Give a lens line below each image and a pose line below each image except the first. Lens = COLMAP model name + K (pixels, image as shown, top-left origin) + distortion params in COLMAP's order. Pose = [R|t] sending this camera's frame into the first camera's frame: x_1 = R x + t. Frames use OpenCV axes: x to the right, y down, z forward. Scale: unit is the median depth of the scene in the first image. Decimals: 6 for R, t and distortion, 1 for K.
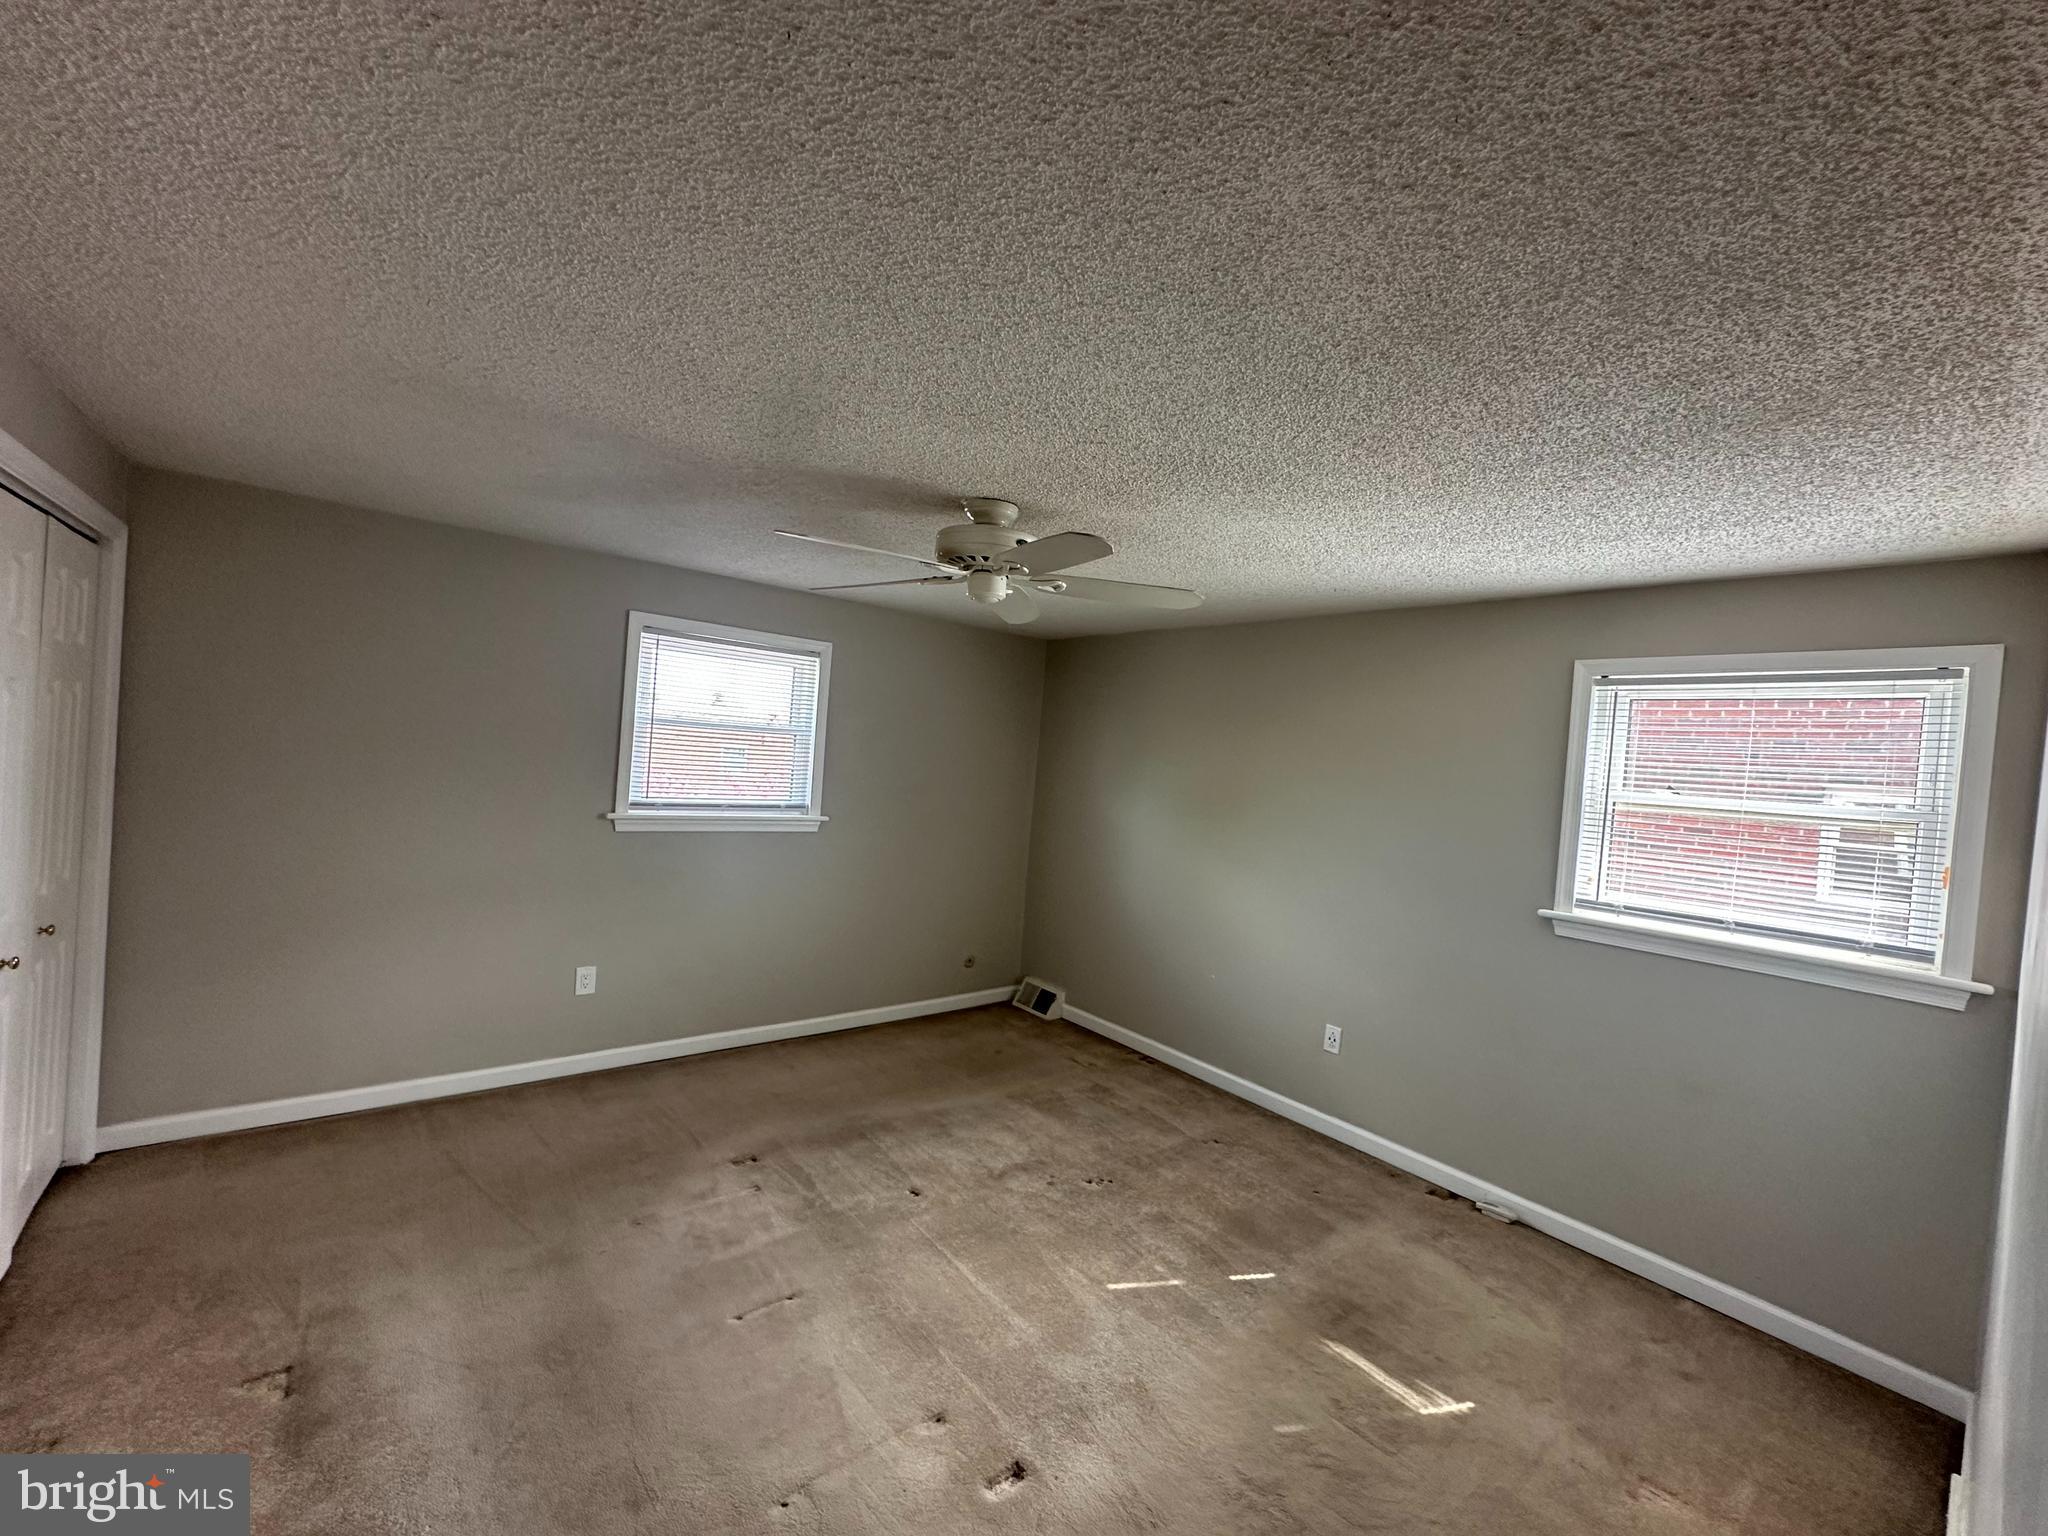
lens RADIAL K [[816.9, 0, 1023.7], [0, 816.9, 770.4], [0, 0, 1]] dist [-0.005491, 0.001296]
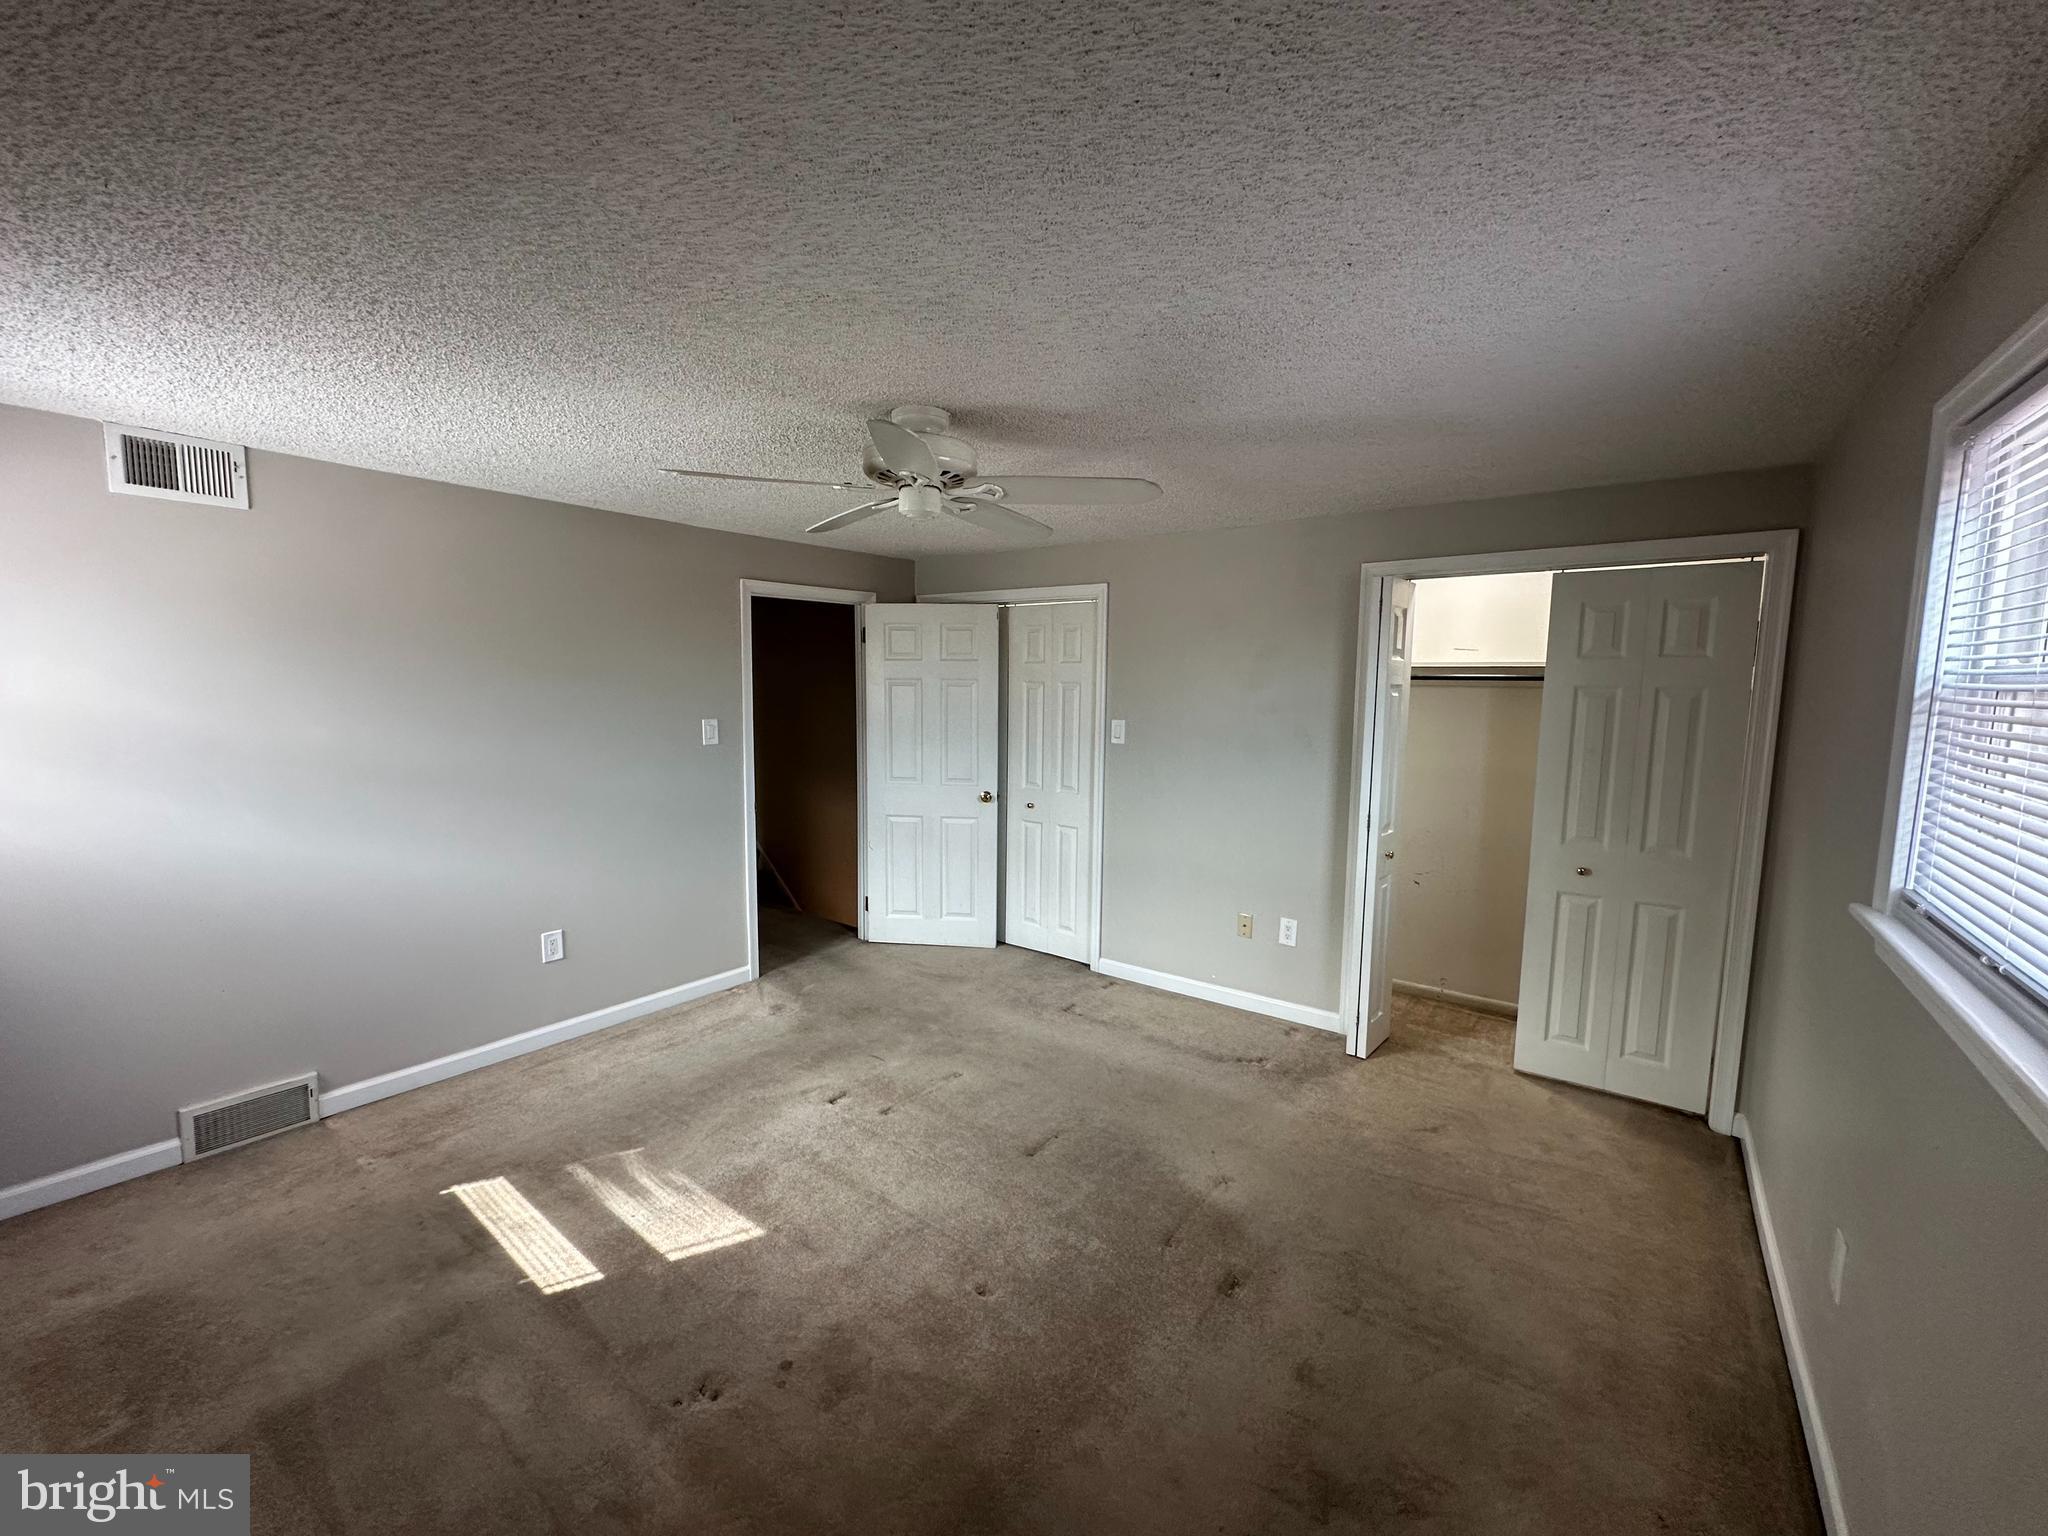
lens RADIAL K [[820.1, 0, 1024.1], [0, 820.1, 771.6], [0, 0, 1]] dist [-0.004937, 0.000884]
pose [[-0.970003, -0.062842, -0.234829, 0.026884], [-0.092176, 0.988951, 0.116098, -0.026007], [0.224938, 0.134260, -0.965079, 1.277503]]
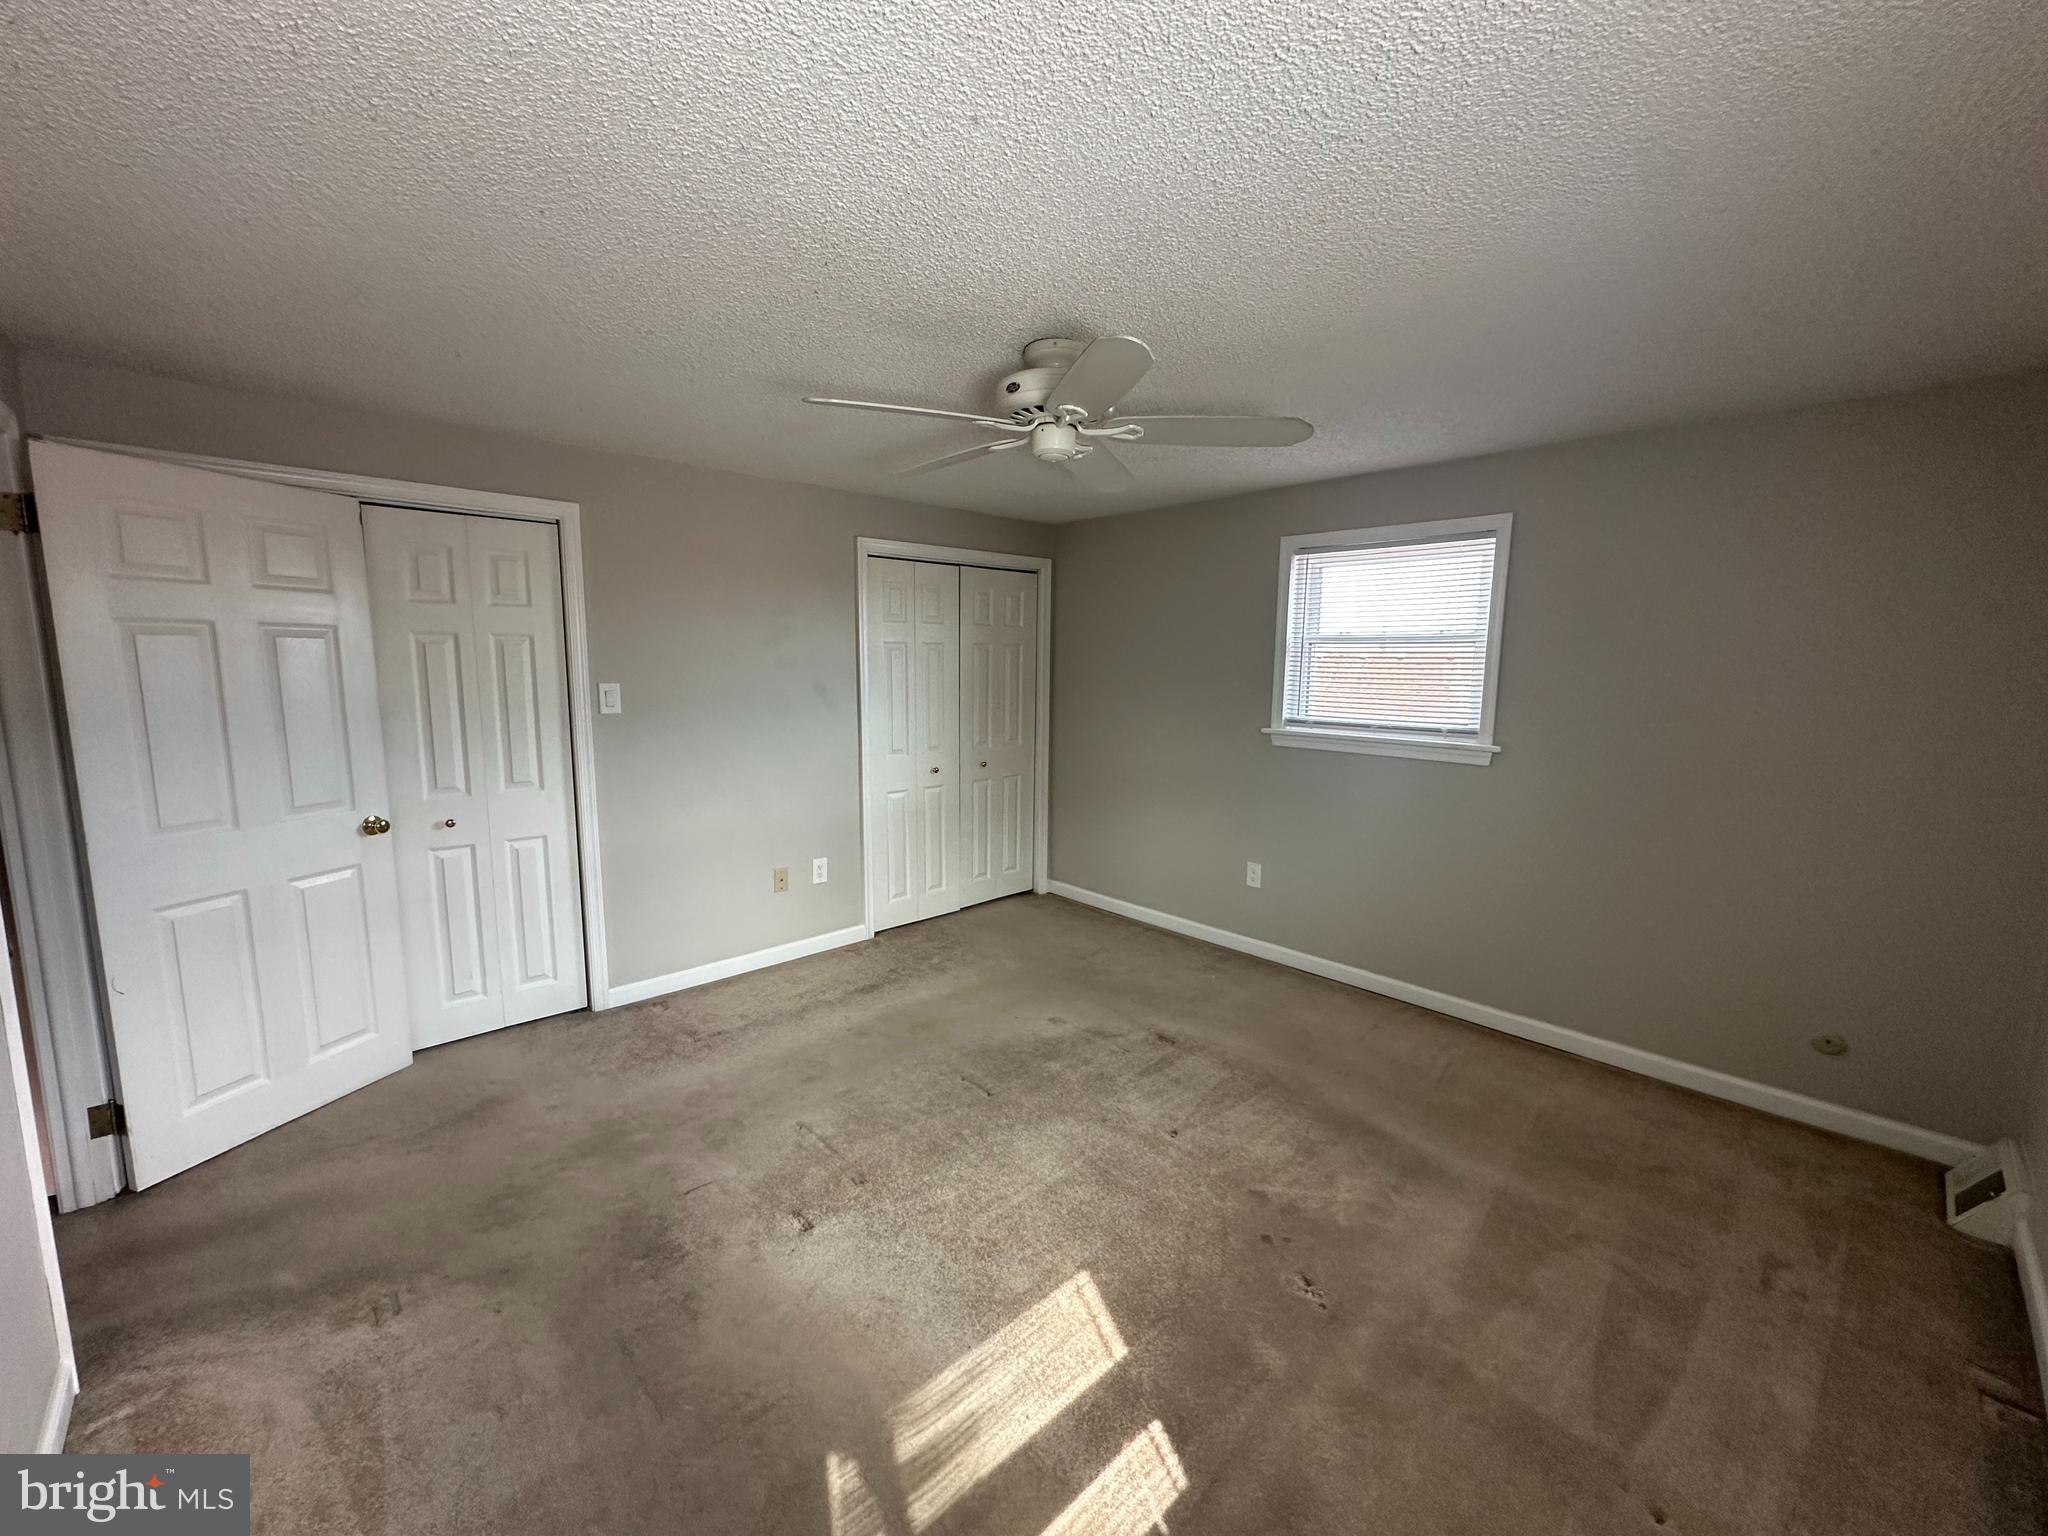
lens RADIAL K [[816.9, 0, 1023.7], [0, 816.9, 770.4], [0, 0, 1]] dist [-0.005491, 0.001296]
pose [[0.057819, 0.056709, -0.996715, 0.563192], [-0.027880, 0.998088, 0.055170, 0.056858], [0.997938, 0.024599, 0.059289, 0.595973]]
